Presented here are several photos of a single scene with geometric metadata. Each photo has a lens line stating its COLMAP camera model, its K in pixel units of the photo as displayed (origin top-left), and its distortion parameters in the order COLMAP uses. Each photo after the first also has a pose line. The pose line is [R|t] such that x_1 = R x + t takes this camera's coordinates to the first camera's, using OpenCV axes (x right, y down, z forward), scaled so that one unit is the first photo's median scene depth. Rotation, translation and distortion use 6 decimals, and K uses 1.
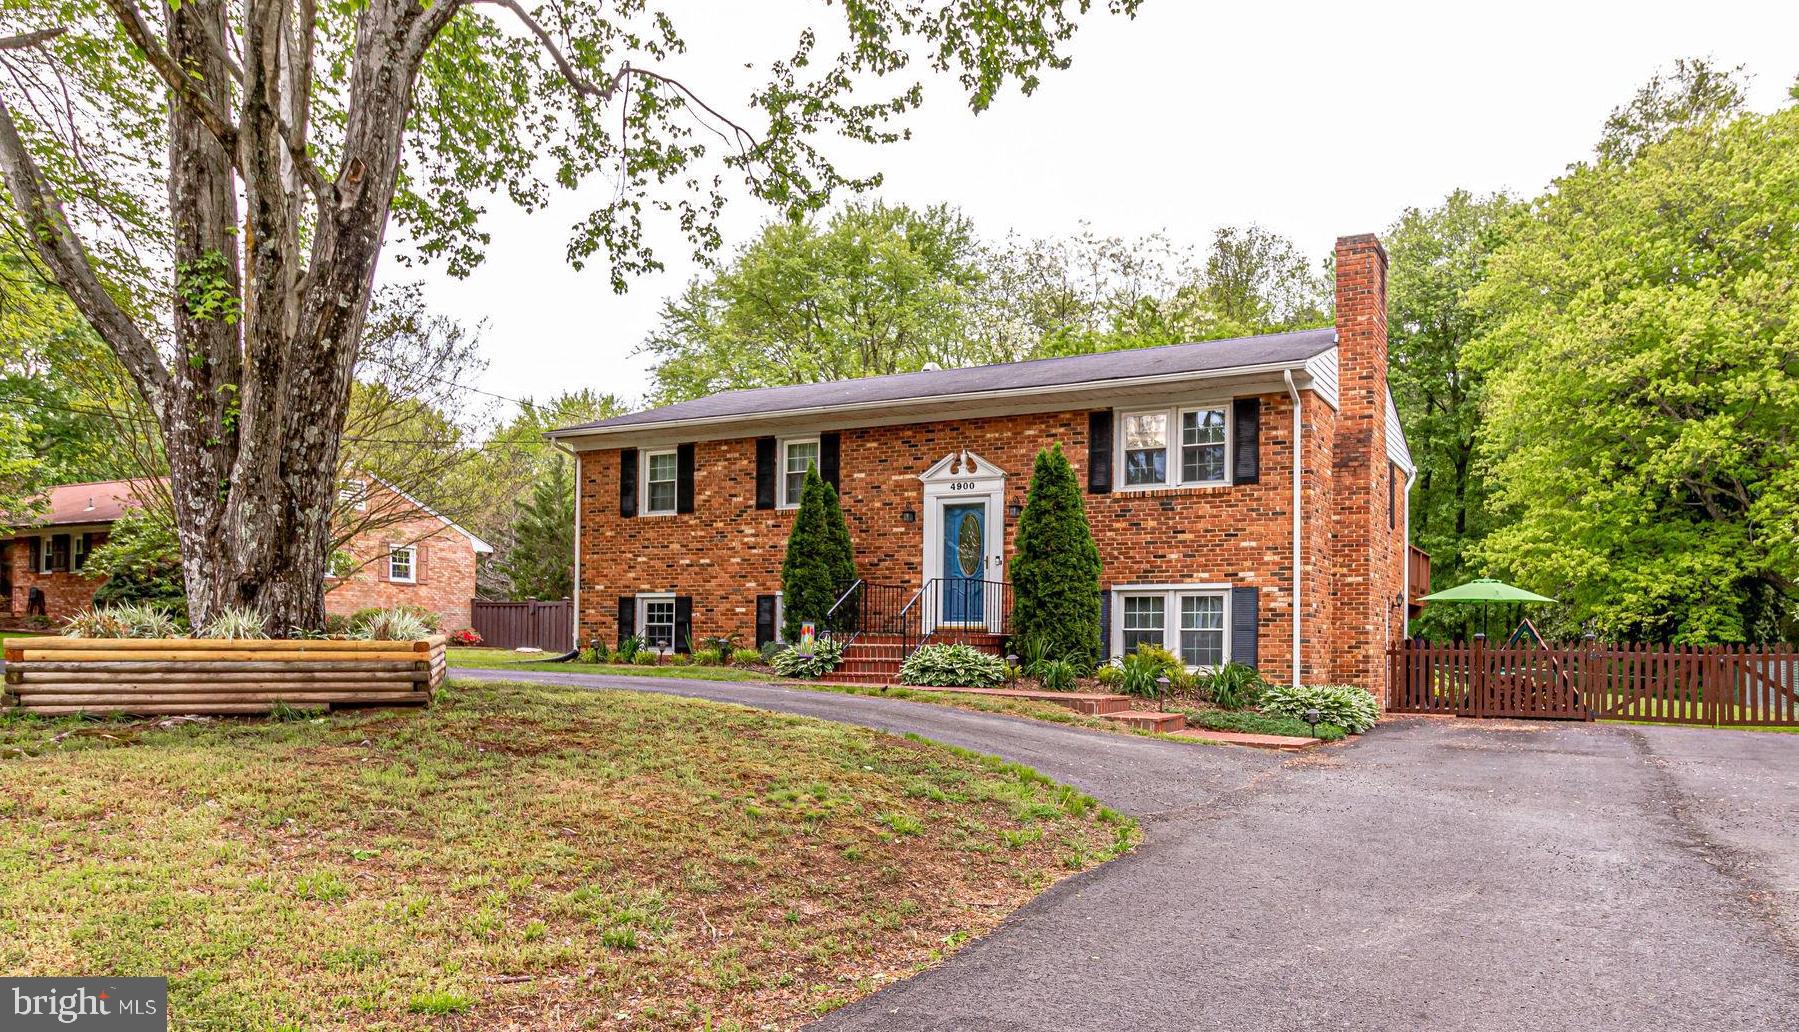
lens RADIAL K [[1276.4, 0, 953.2], [0, 1276.4, 650.9], [0, 0, 1]] dist [0.000459, 0.000385]
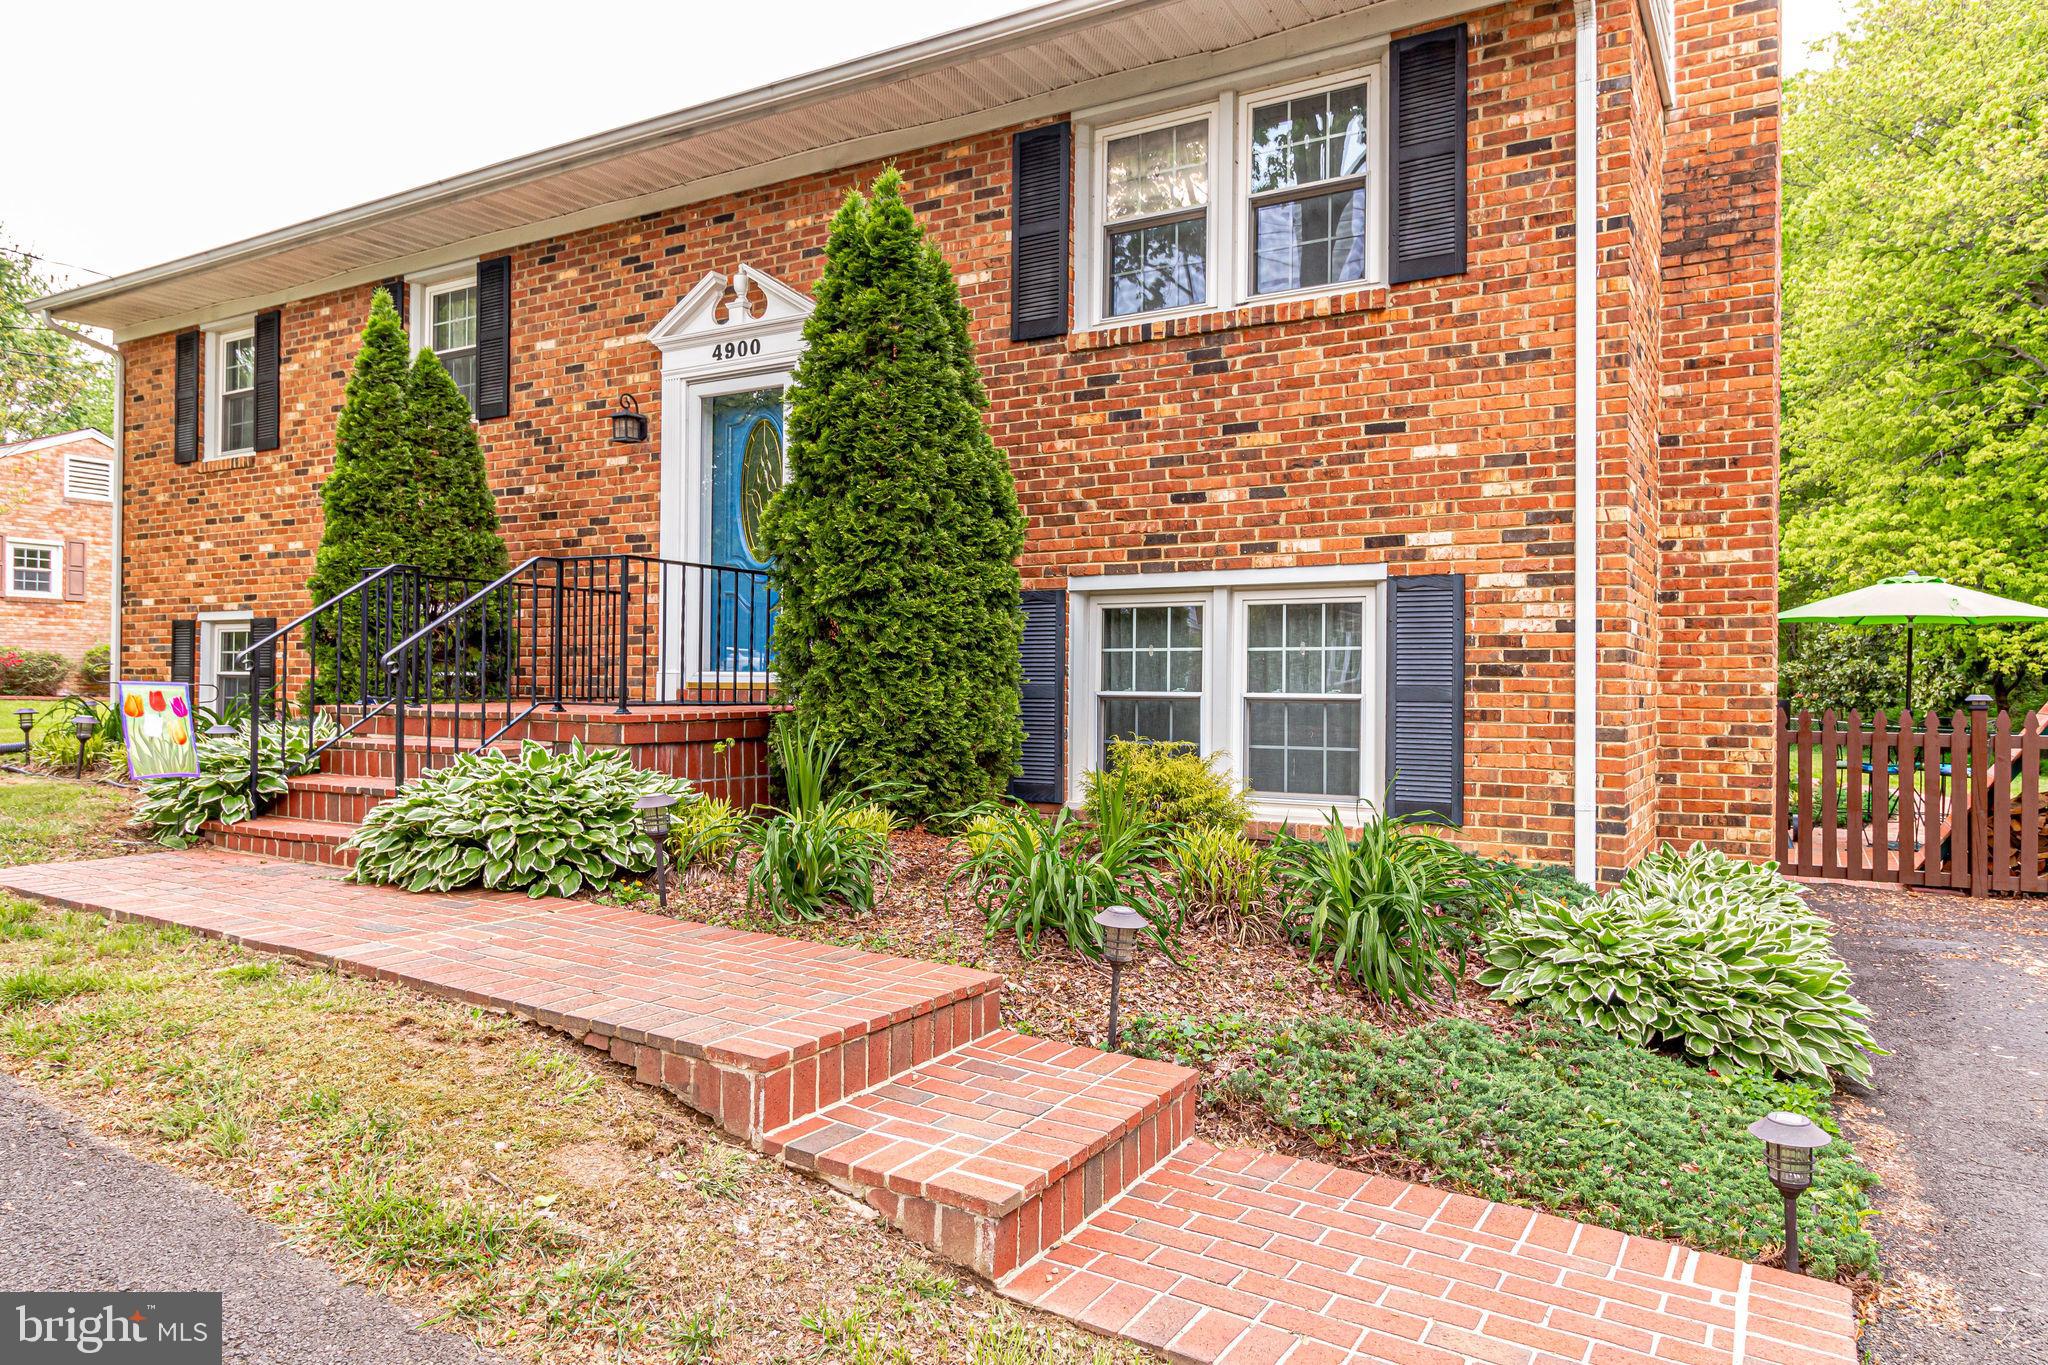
lens RADIAL K [[1325.3, 0, 1013.2], [0, 1325.3, 689.1], [0, 0, 1]] dist [0.000546, -0.000206]
pose [[0.998480, -0.001526, -0.055094, 0.122838], [0.001708, 0.999993, 0.003270, -0.018465], [0.055089, -0.003359, 0.998476, 0.570453]]
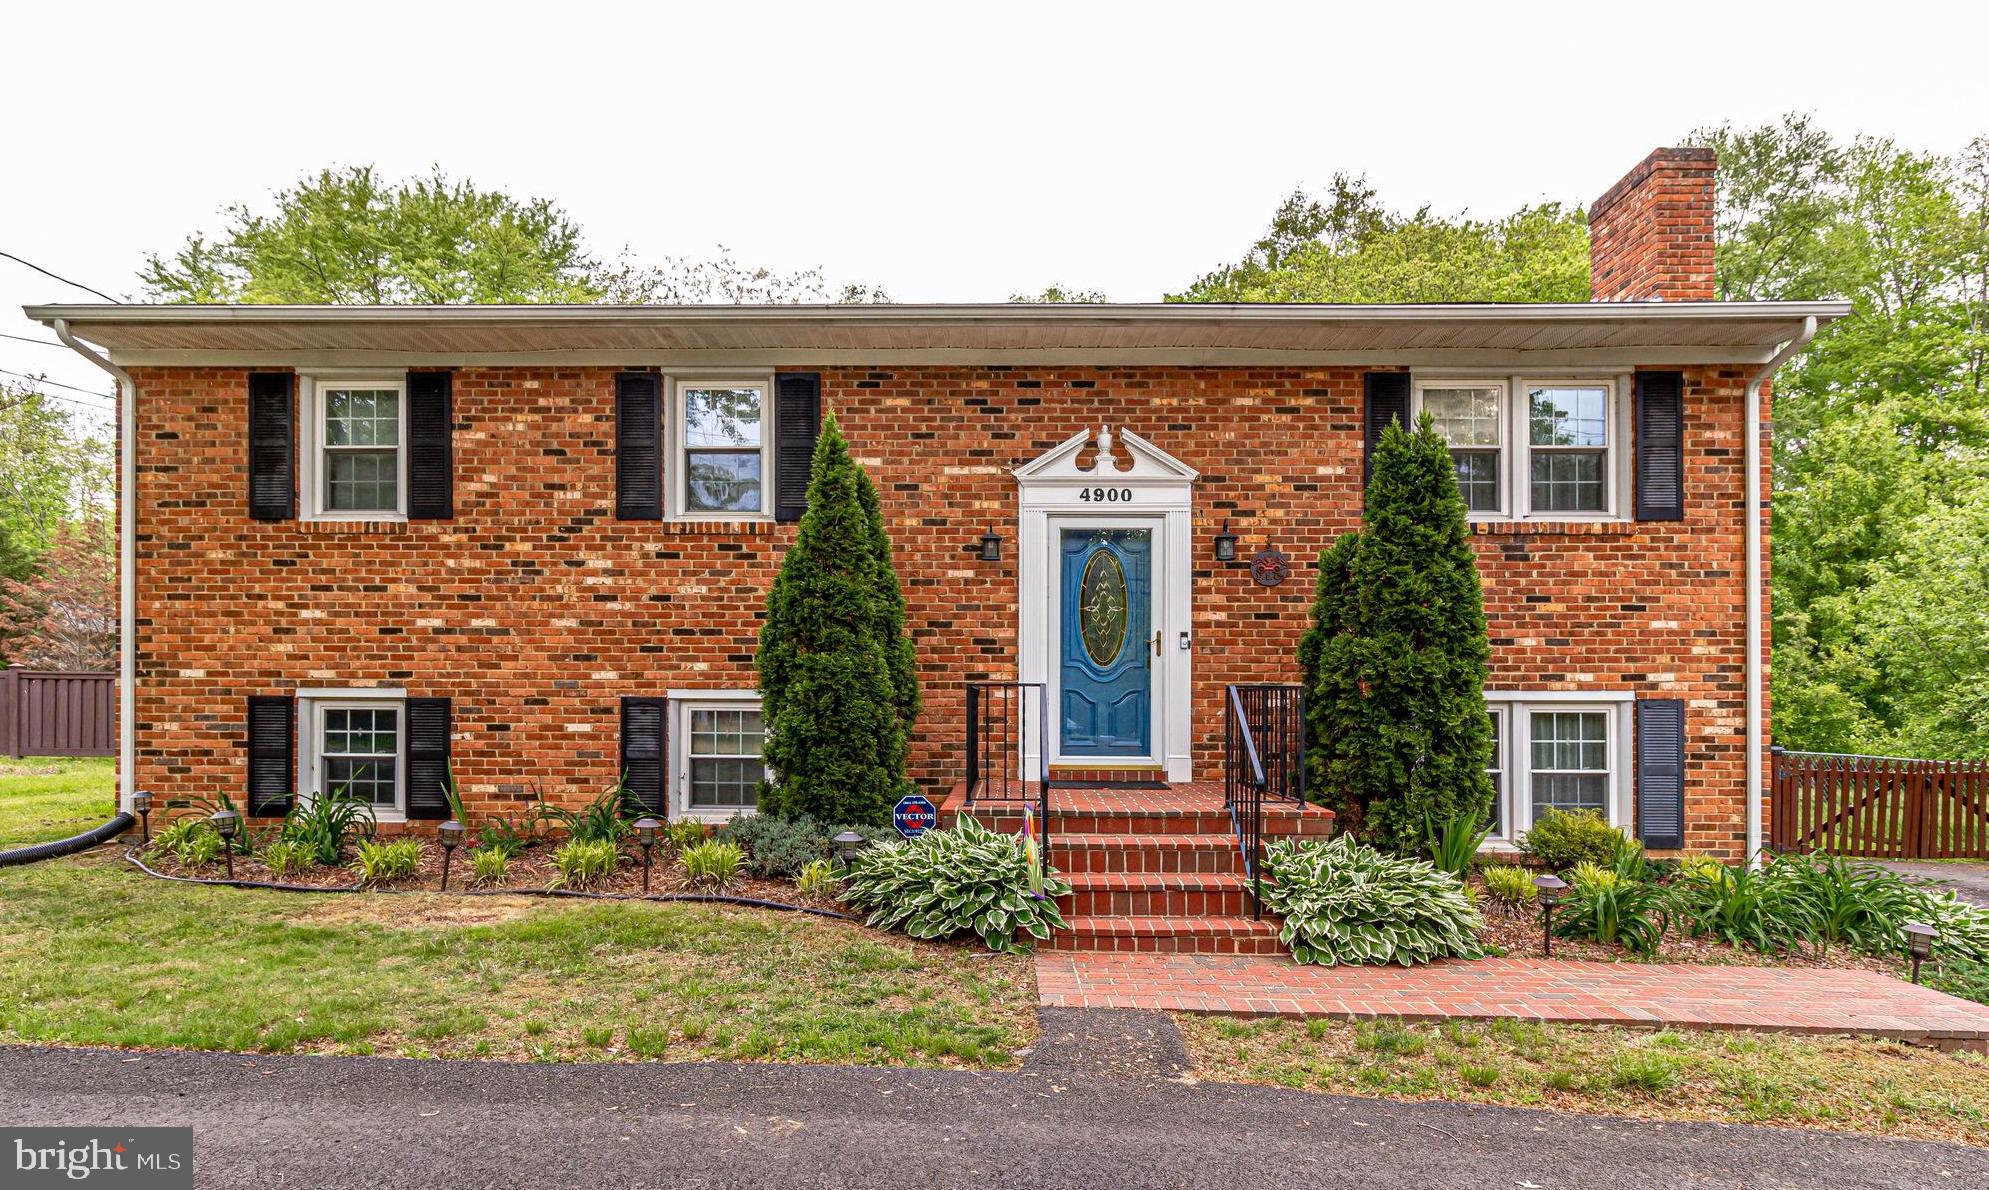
lens RADIAL K [[1088.0, 0, 991.5], [0, 1088.0, 708.1], [0, 0, 1]] dist [0.000590, -0.002497]
pose [[0.891884, -0.011237, 0.452125, -0.236046], [0.005474, 0.999886, 0.014054, -0.049143], [-0.452232, -0.010060, 0.891844, 0.628441]]
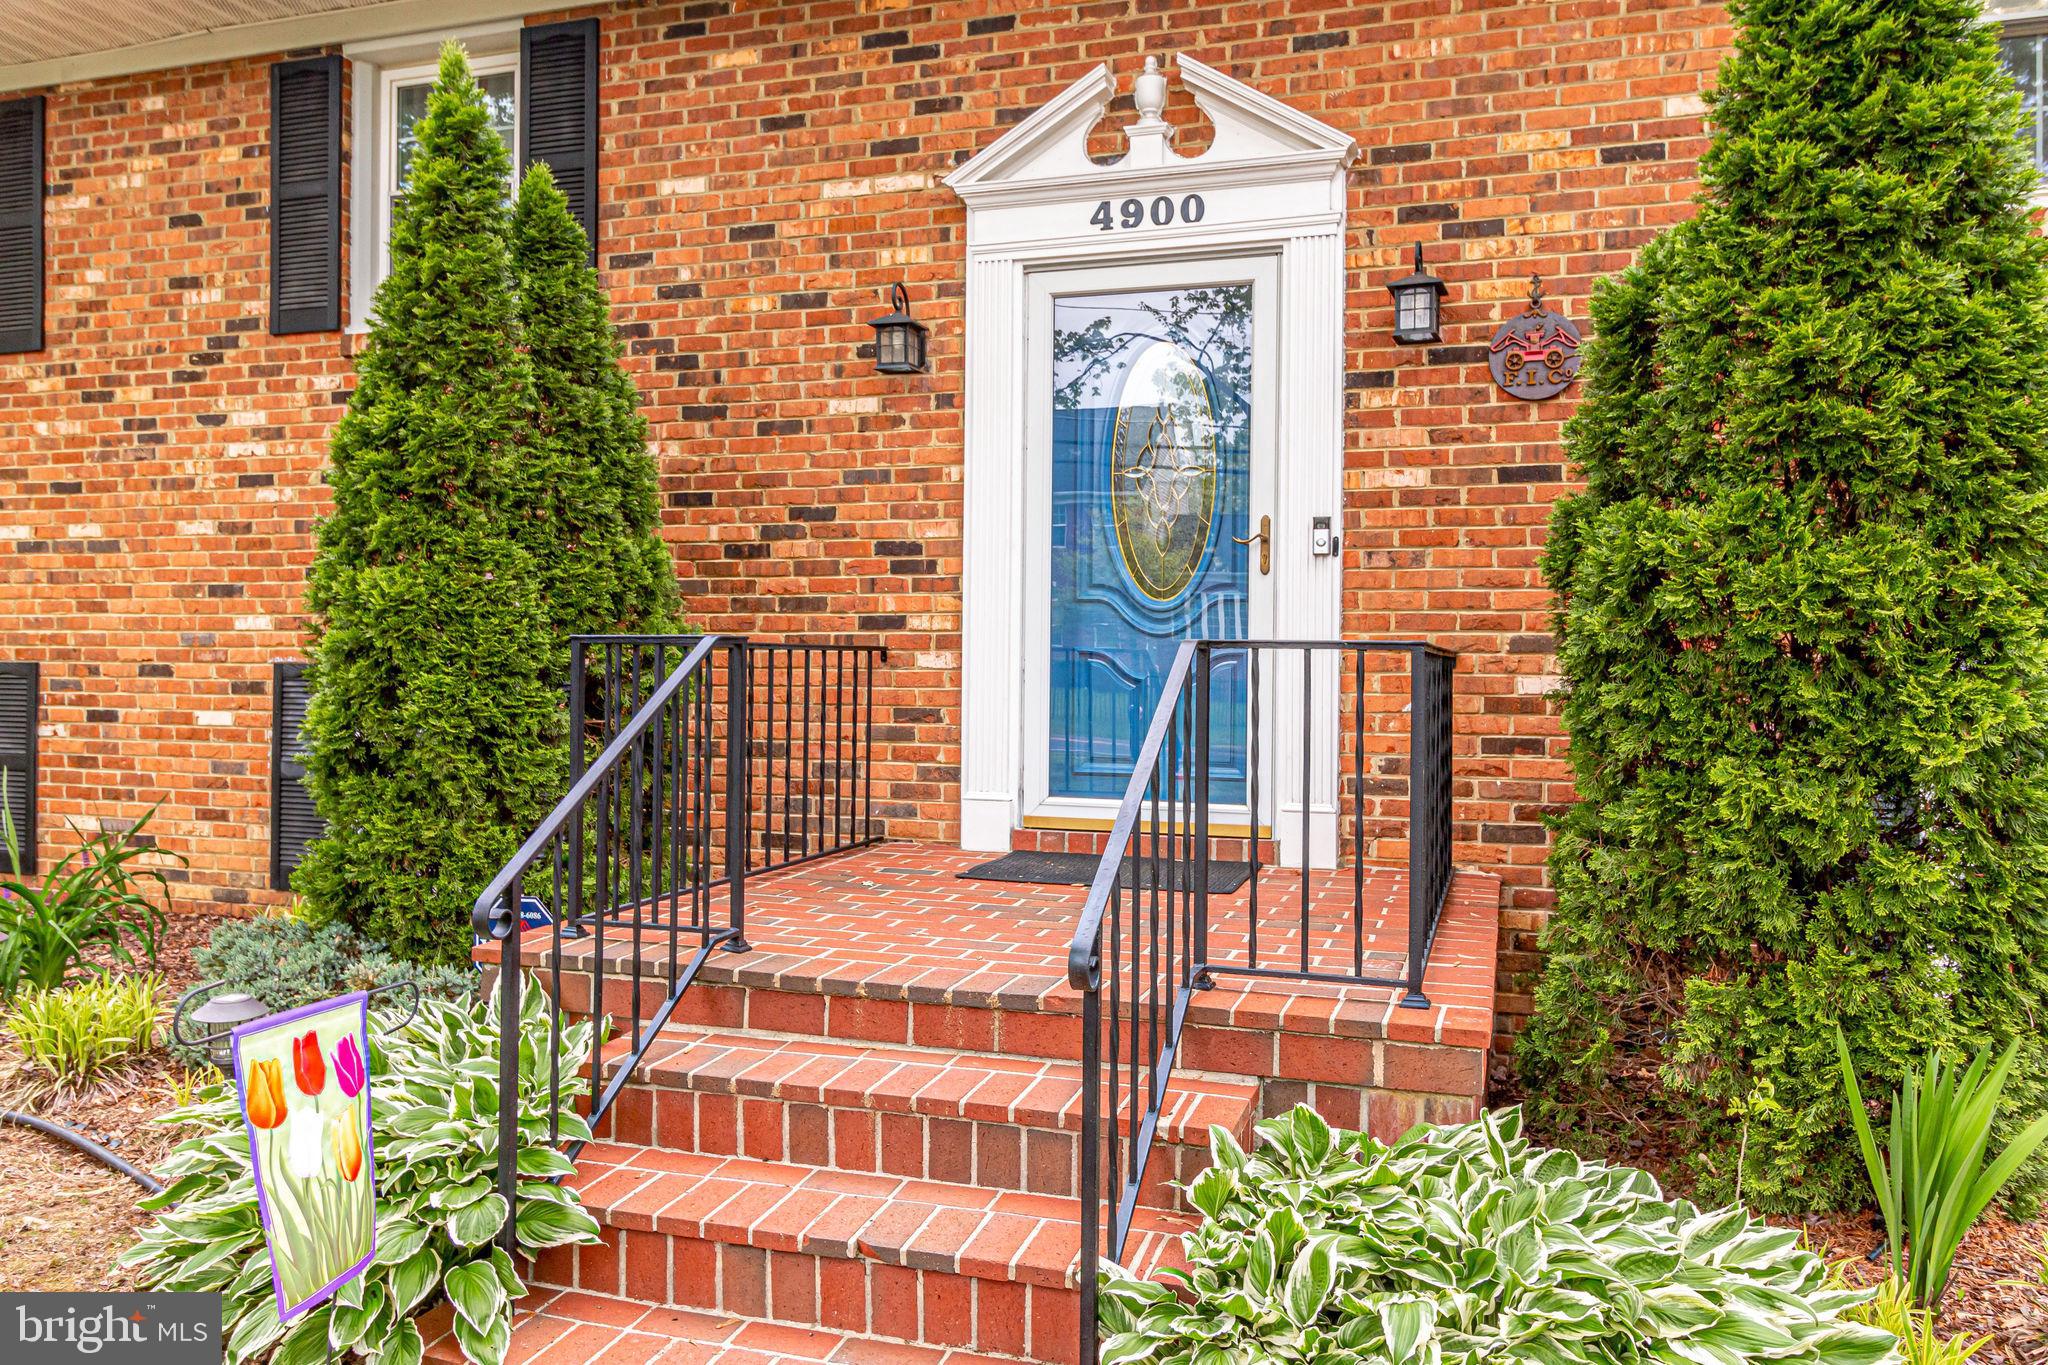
lens RADIAL K [[1501.7, 0, 1032.0], [0, 1501.7, 667.1], [0, 0, 1]] dist [0.003914, -0.002077]
pose [[0.985372, -0.002569, 0.170399, -0.059748], [0.001587, 0.999981, 0.005902, -0.049062], [-0.170411, -0.005545, 0.985357, 0.739726]]
